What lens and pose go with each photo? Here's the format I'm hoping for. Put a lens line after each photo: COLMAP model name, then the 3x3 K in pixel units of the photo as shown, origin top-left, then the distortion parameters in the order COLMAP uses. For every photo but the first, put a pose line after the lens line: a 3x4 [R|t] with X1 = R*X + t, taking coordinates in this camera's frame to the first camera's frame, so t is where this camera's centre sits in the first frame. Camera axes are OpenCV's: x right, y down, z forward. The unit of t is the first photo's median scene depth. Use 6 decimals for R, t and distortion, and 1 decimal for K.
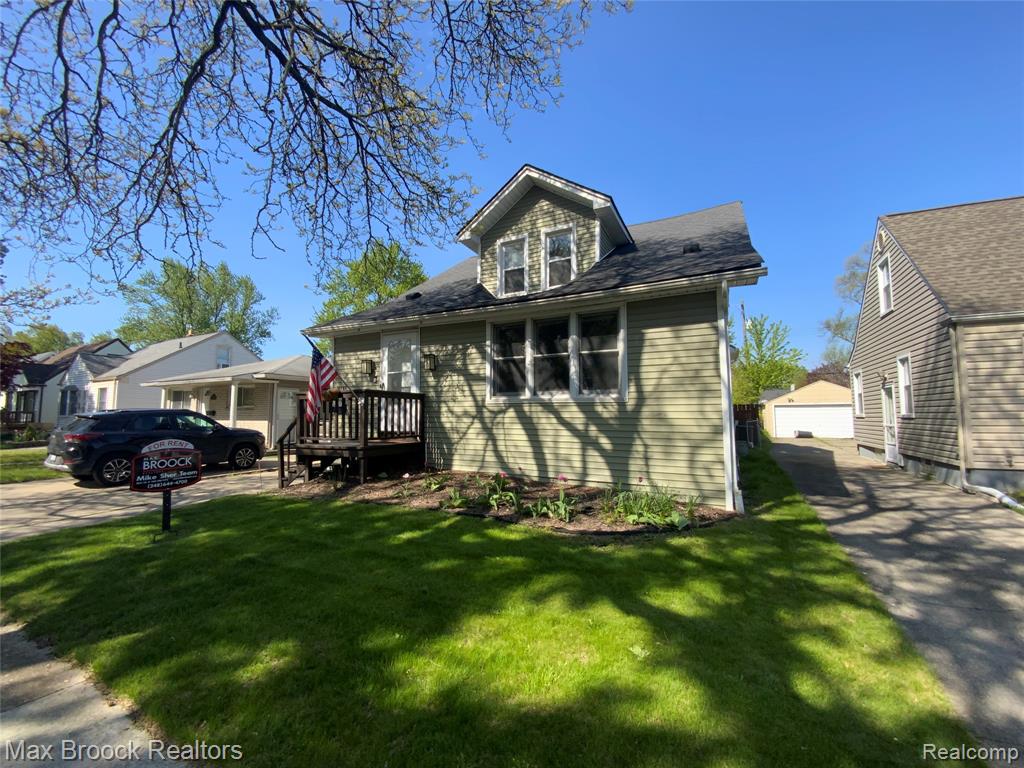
lens RADIAL K [[413.2, 0, 512.4], [0, 413.2, 389.0], [0, 0, 1]] dist [0.023636, -0.002324]
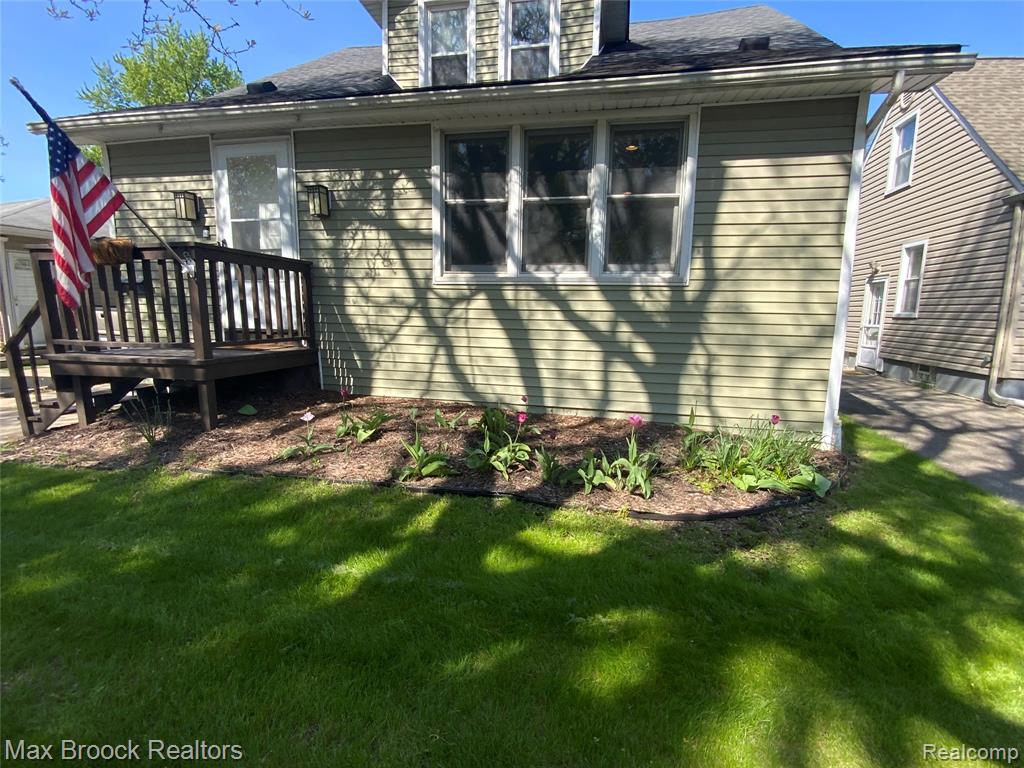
lens RADIAL K [[483.6, 0, 517.8], [0, 483.6, 391.8], [0, 0, 1]] dist [0.011853, -0.008602]
pose [[0.964917, -0.024807, 0.261380, -0.146134], [-0.034991, 0.974496, 0.221662, 0.032230], [-0.260213, -0.223032, 0.939439, 0.336670]]
